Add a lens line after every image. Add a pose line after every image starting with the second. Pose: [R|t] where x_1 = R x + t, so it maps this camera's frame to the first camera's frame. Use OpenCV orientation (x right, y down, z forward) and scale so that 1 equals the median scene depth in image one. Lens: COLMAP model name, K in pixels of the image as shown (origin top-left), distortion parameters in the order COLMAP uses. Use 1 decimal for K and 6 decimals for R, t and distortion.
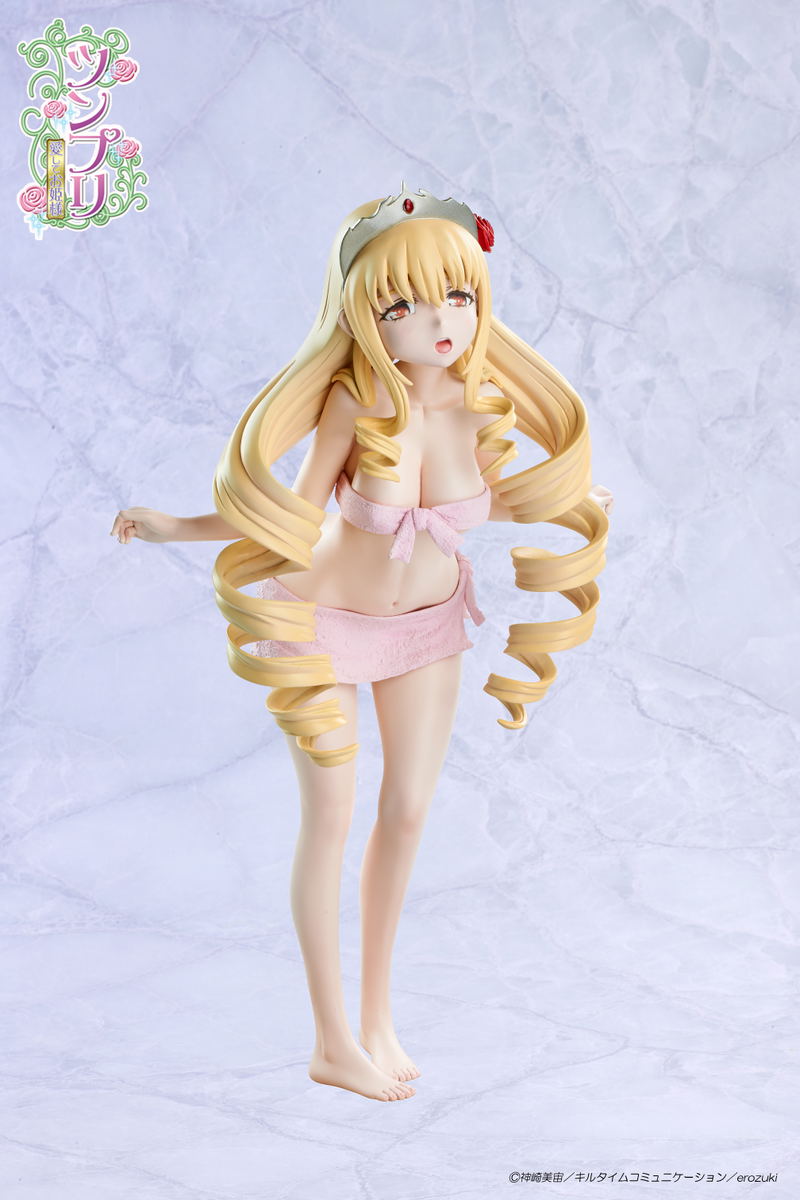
lens RADIAL K [[3881.8, 0, 394.0], [0, 3881.8, 596.6], [0, 0, 1]] dist [0.205933, 0.000000]
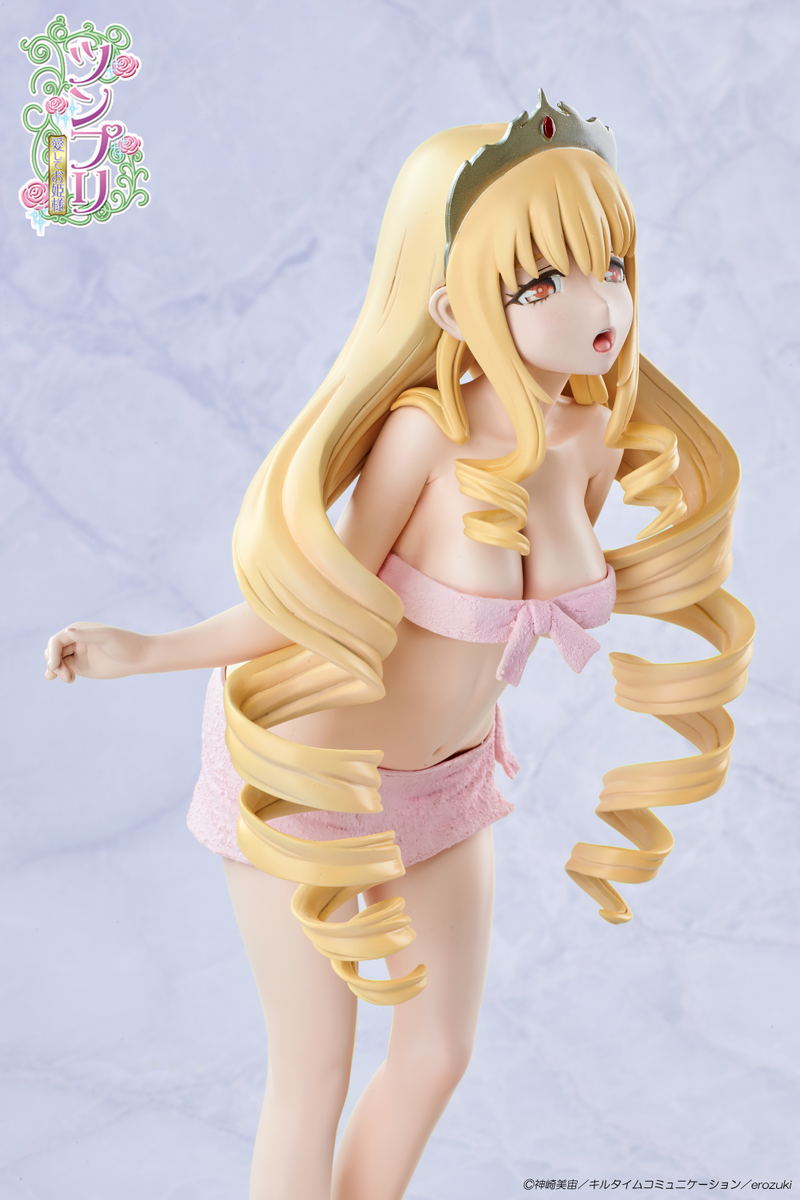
lens RADIAL K [[3881.8, 0, 399.2], [0, 3881.8, 566.7], [0, 0, 1]] dist [0.205933, 0.000000]
pose [[0.999992, -0.003378, 0.002016, 0.004740], [0.003248, 0.998117, 0.061260, -0.049391], [-0.002219, -0.061253, 0.998120, 0.224661]]
